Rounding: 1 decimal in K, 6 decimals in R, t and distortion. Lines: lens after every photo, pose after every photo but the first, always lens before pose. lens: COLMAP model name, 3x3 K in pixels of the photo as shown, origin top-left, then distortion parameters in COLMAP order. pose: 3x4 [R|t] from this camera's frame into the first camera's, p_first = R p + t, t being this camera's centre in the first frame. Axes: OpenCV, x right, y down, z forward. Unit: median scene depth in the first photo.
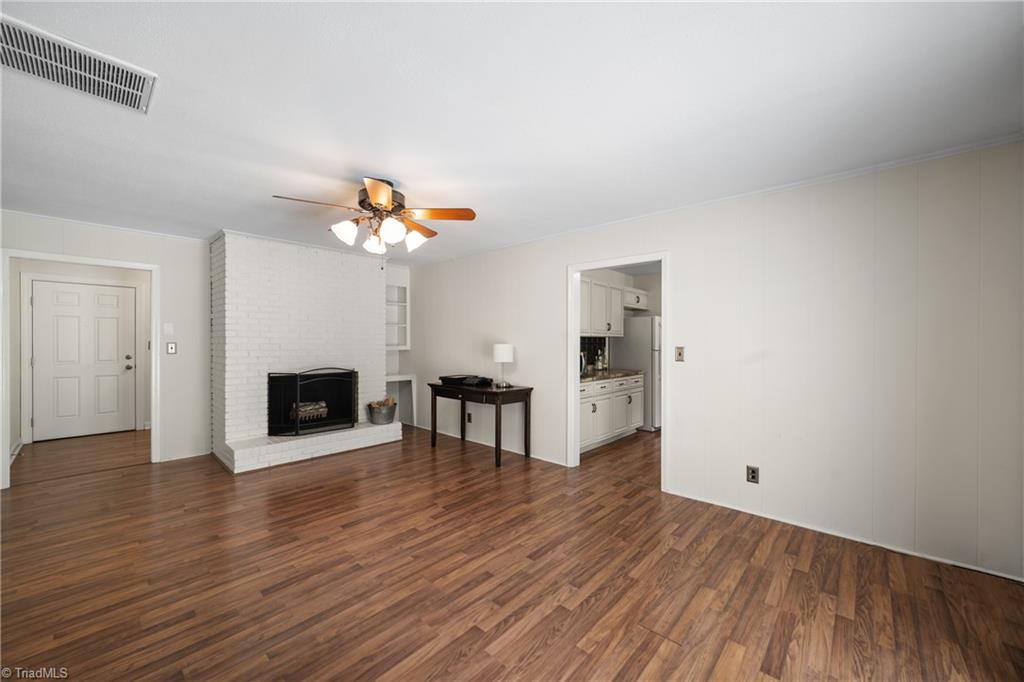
lens RADIAL K [[395.3, 0, 509.0], [0, 395.3, 340.3], [0, 0, 1]] dist [-0.007438, 0.001210]
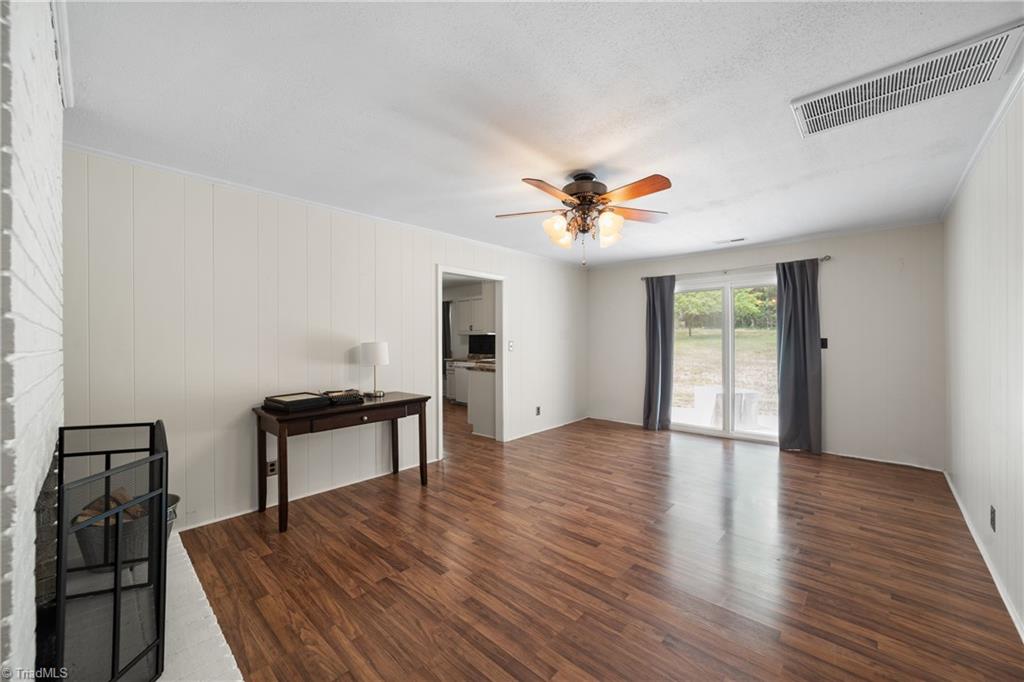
lens RADIAL K [[395.3, 0, 530.7], [0, 395.3, 333.8], [0, 0, 1]] dist [-0.007438, 0.001210]
pose [[-0.026767, 0.010466, 0.999587, -1.347132], [0.004826, 0.999935, -0.010341, 0.004768], [-0.999630, 0.004547, -0.026816, 1.201278]]
